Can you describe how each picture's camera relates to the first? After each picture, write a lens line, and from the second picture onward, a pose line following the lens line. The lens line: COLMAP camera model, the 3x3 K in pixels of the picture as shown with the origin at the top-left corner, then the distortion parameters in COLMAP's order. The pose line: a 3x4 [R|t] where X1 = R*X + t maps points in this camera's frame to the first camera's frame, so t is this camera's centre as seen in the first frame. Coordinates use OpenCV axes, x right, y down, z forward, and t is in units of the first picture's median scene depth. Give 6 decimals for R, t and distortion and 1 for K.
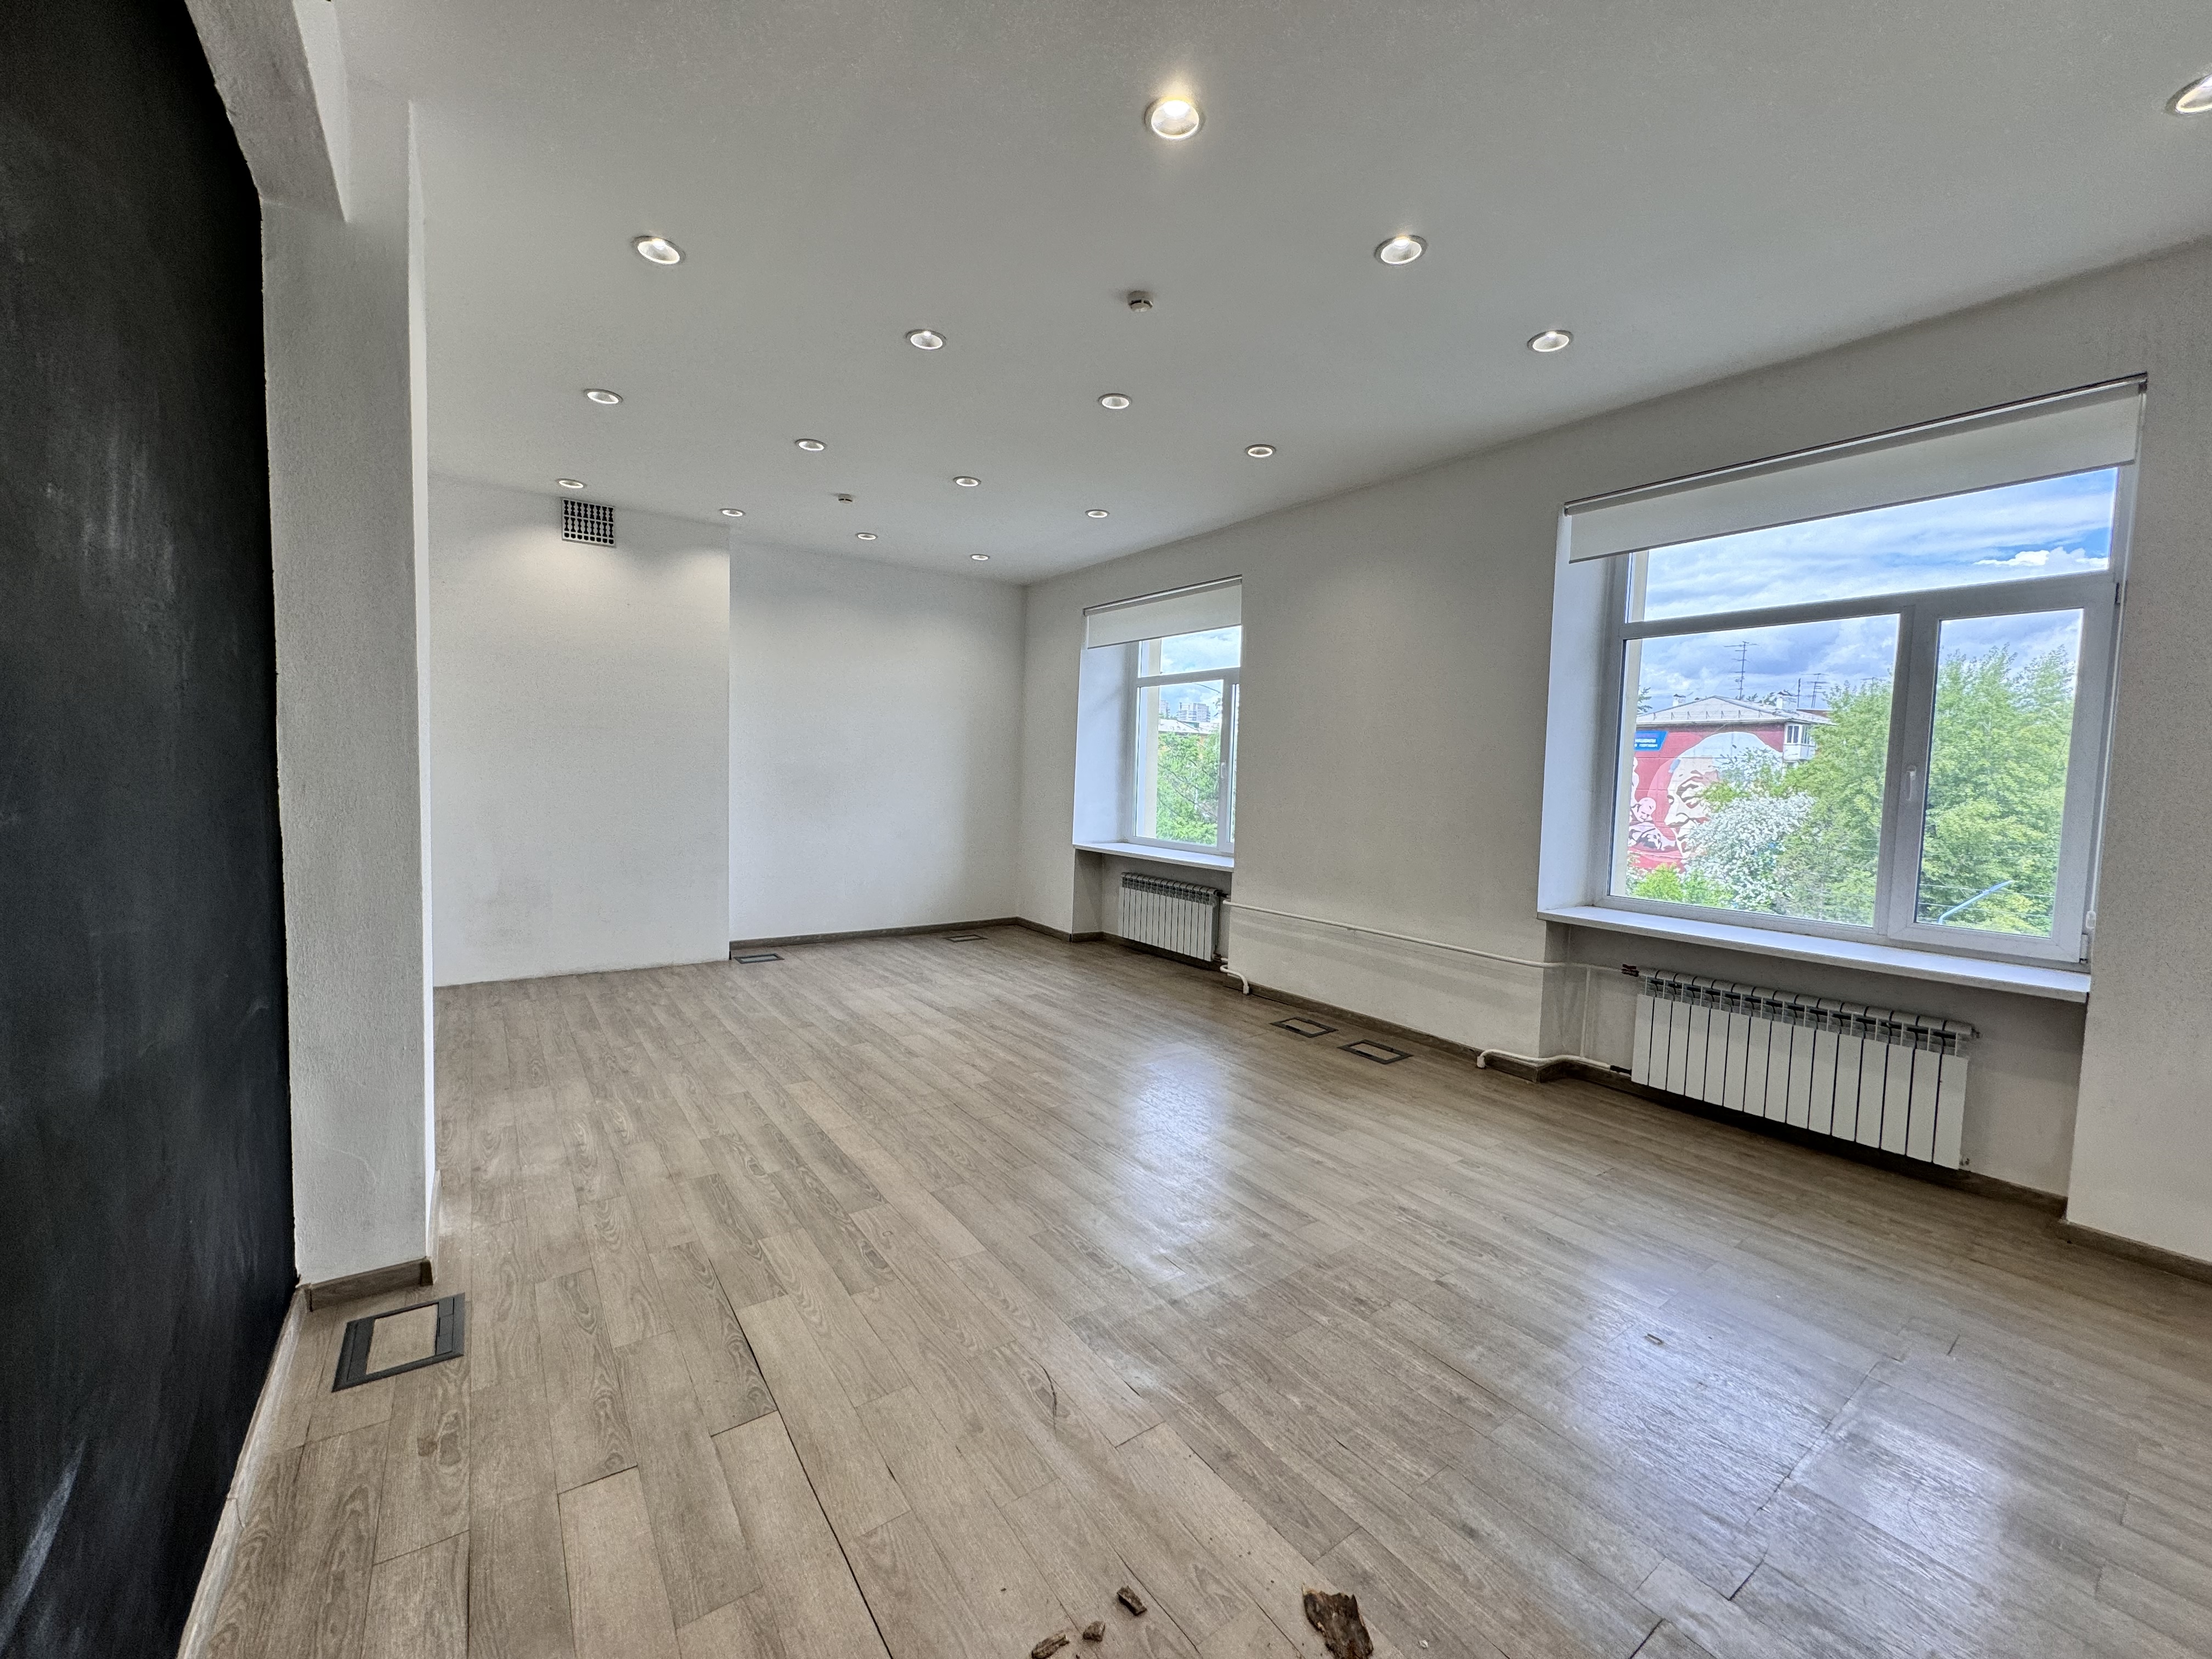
lens RADIAL K [[877.5, 0, 1104.7], [0, 877.5, 827.6], [0, 0, 1]] dist [-0.001025, -0.000352]
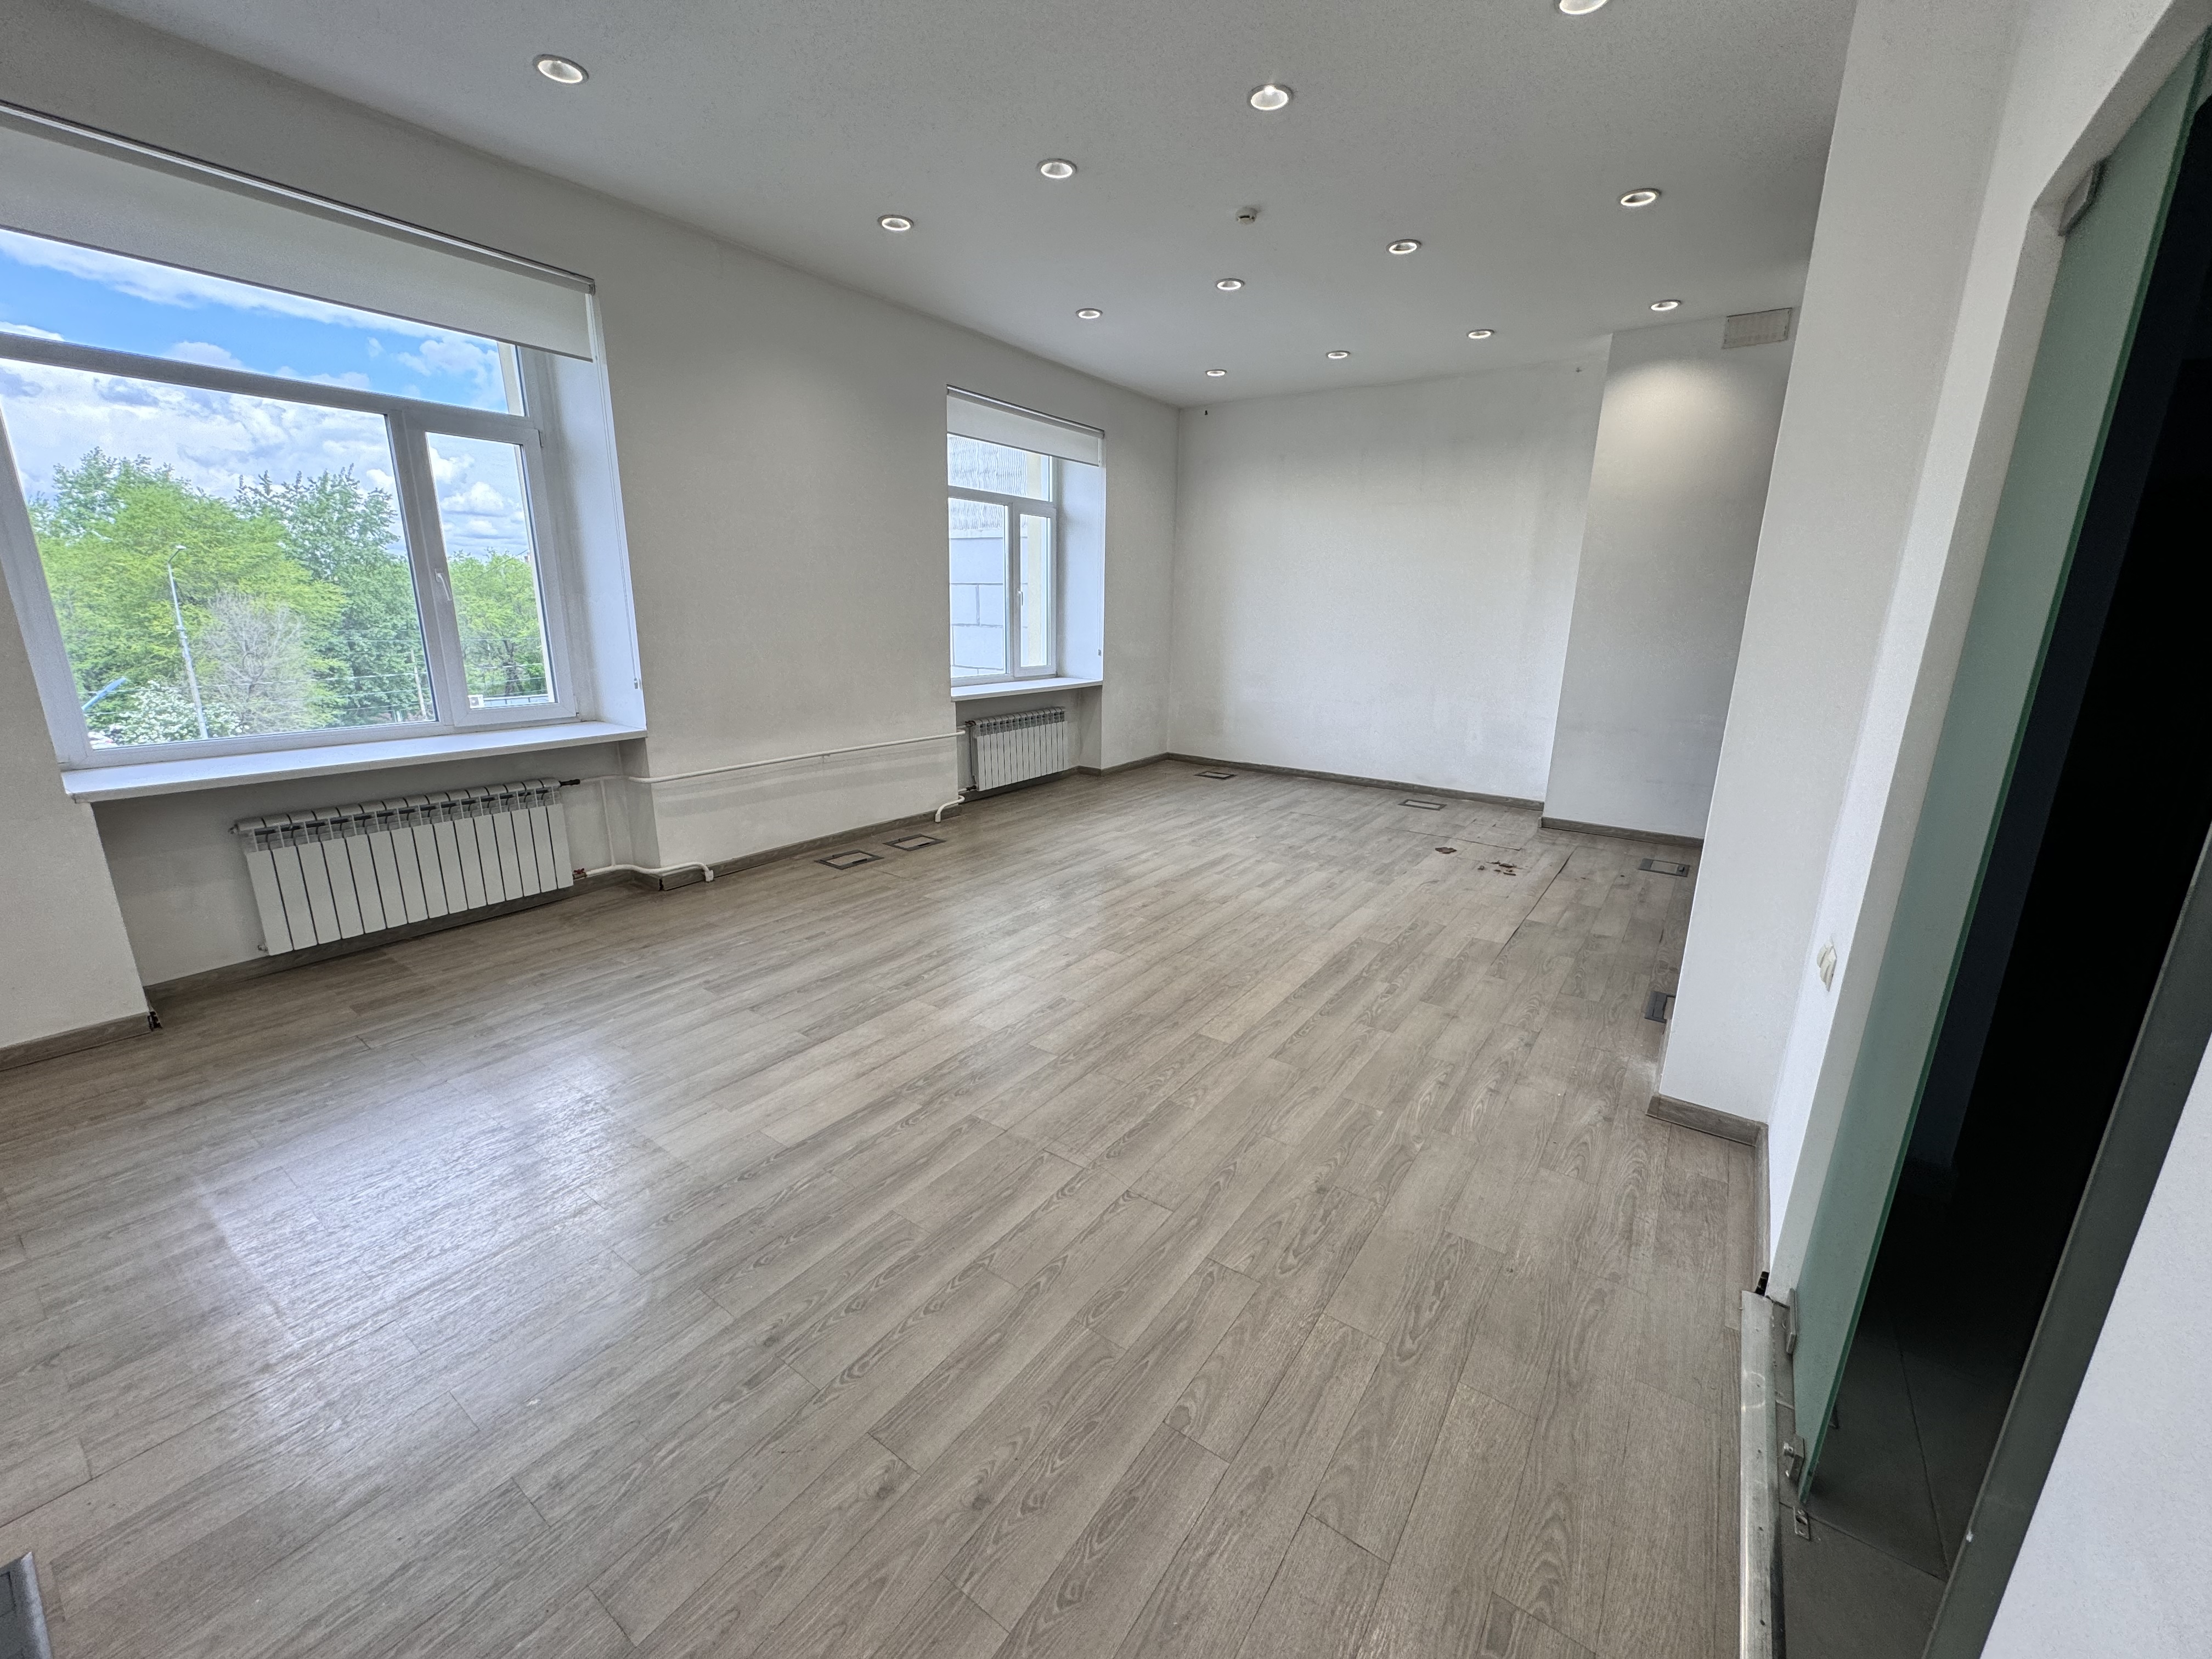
lens RADIAL K [[877.5, 0, 1105.8], [0, 877.5, 827.8], [0, 0, 1]] dist [-0.001025, -0.000352]
pose [[-0.326290, -0.266962, 0.906789, -0.844387], [0.034515, 0.955287, 0.293659, -0.099091], [-0.944639, 0.127116, -0.302486, 1.133275]]
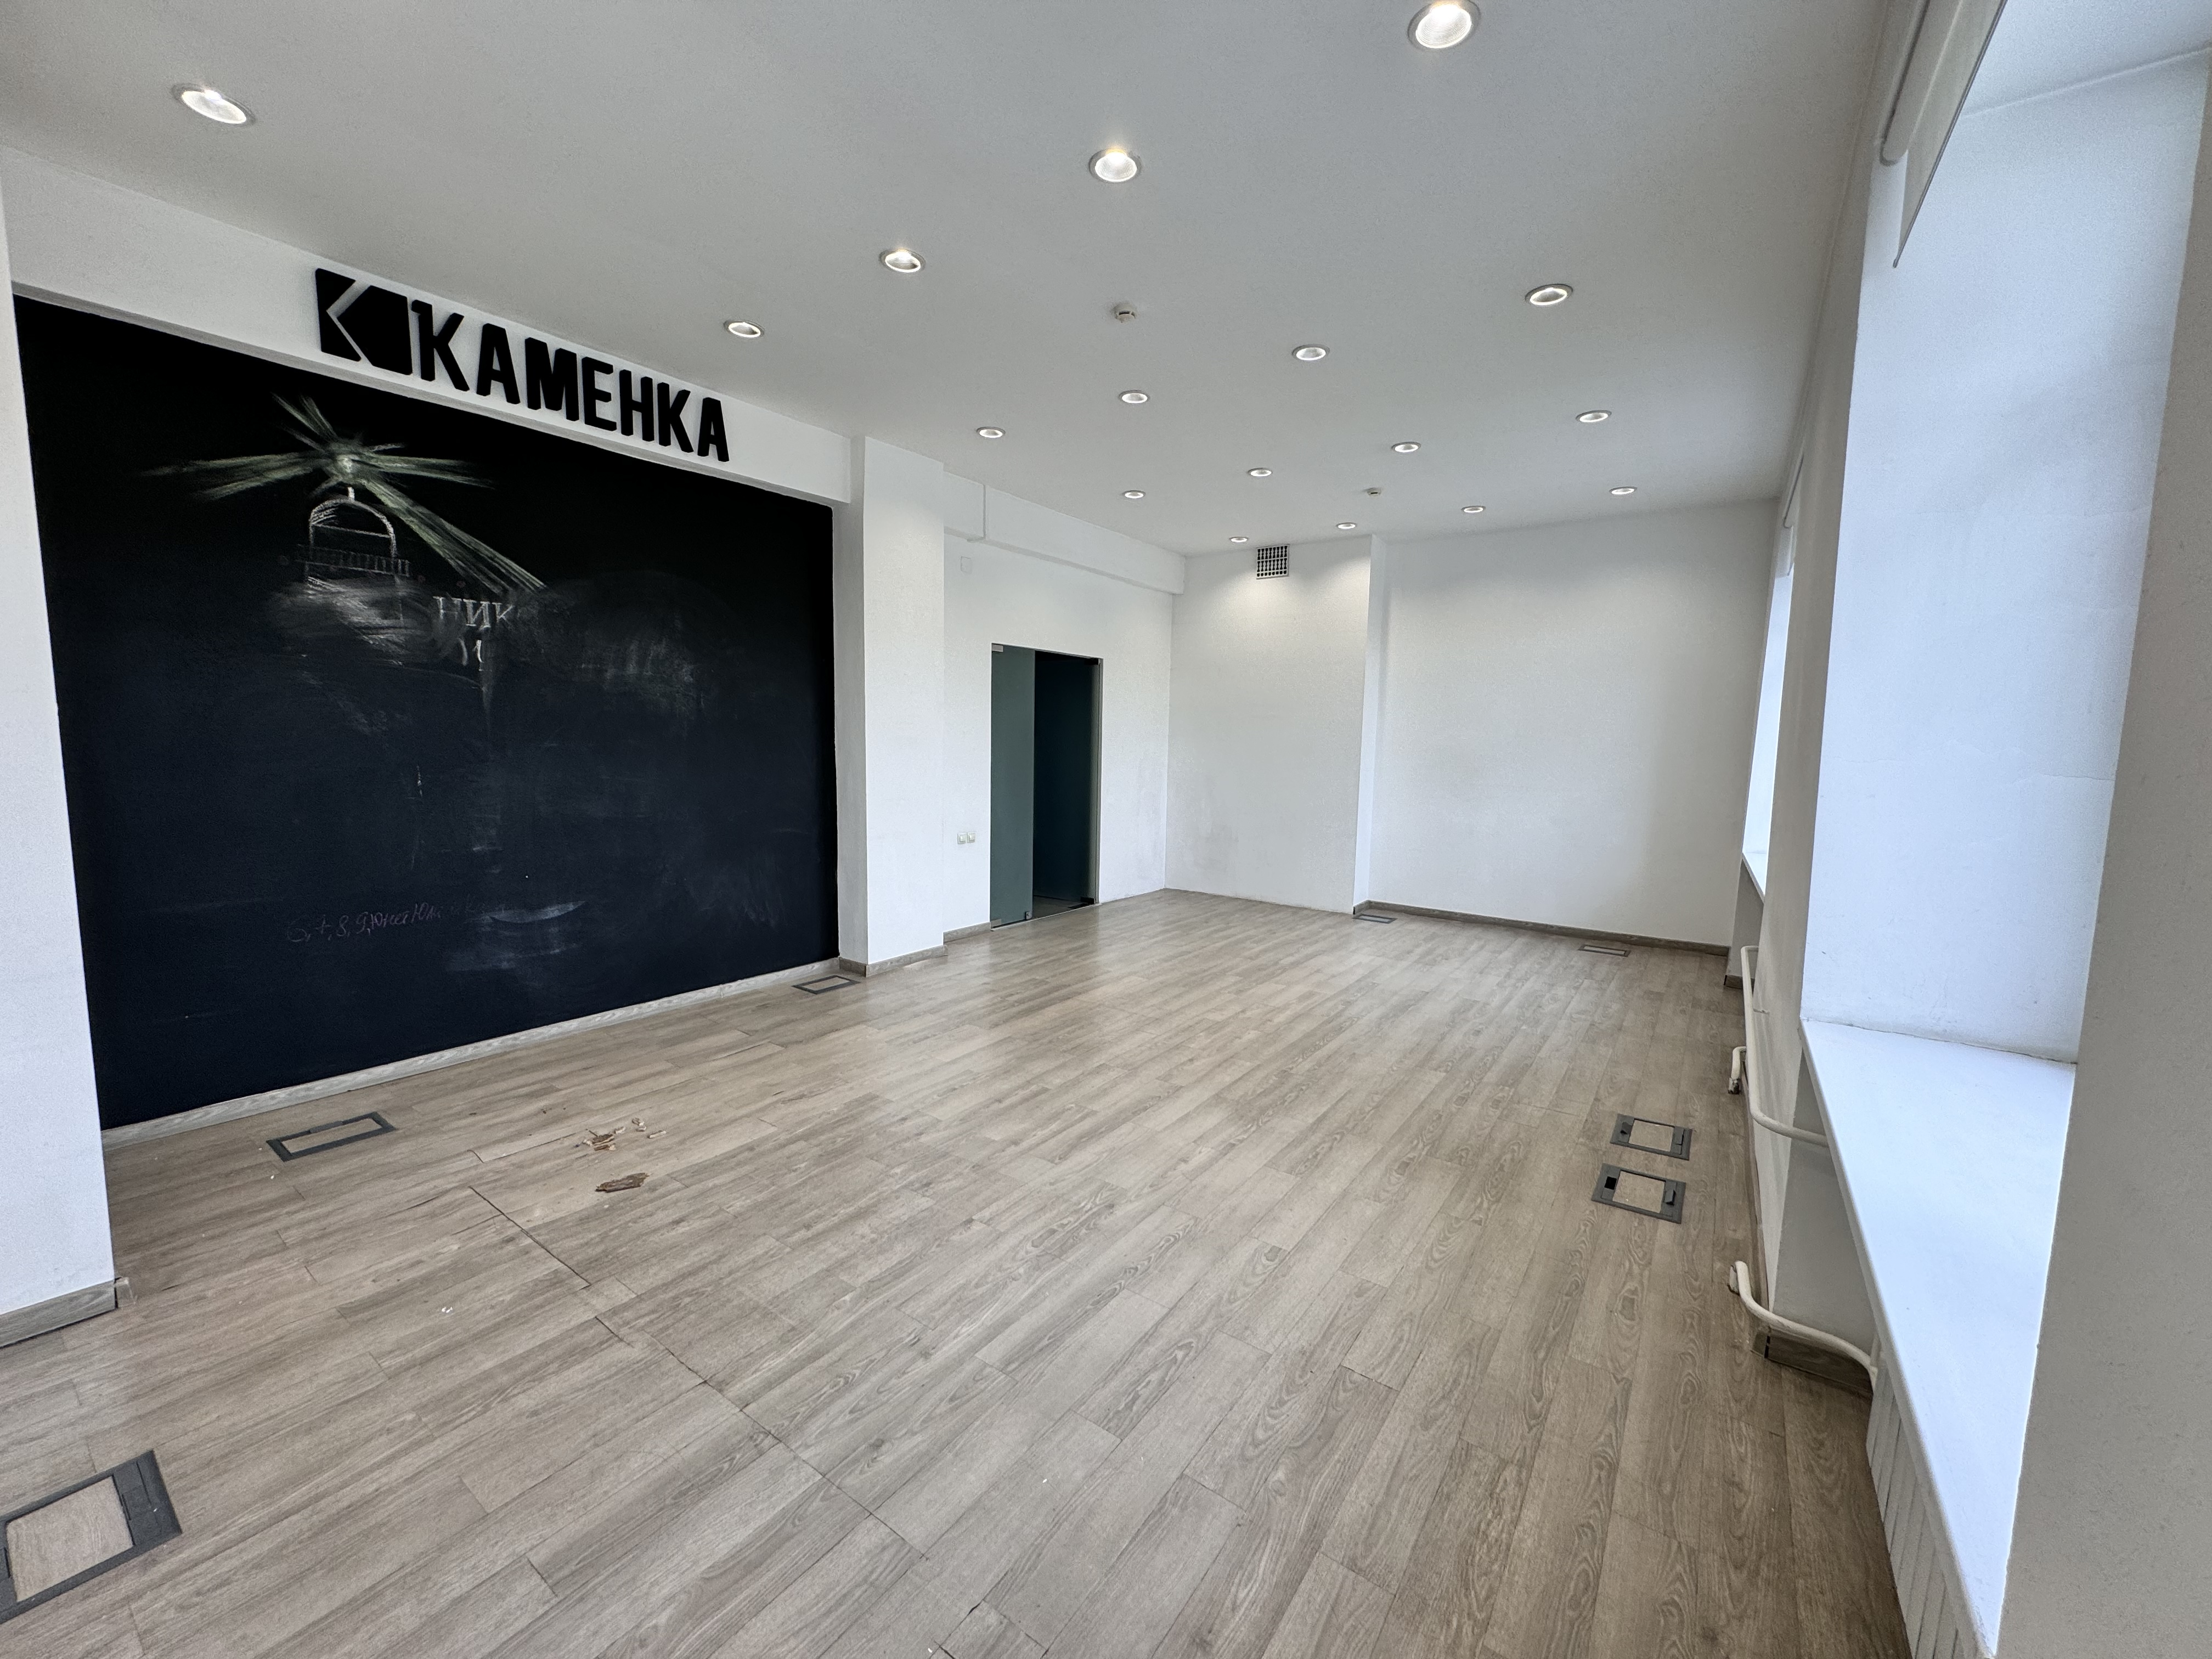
lens RADIAL K [[877.5, 0, 1105.2], [0, 877.5, 824.6], [0, 0, 1]] dist [-0.001025, -0.000352]
pose [[0.323725, 0.077046, -0.943009, 0.766415], [-0.071337, 0.995830, 0.056873, -0.012256], [0.943458, 0.048860, 0.327871, 0.435370]]
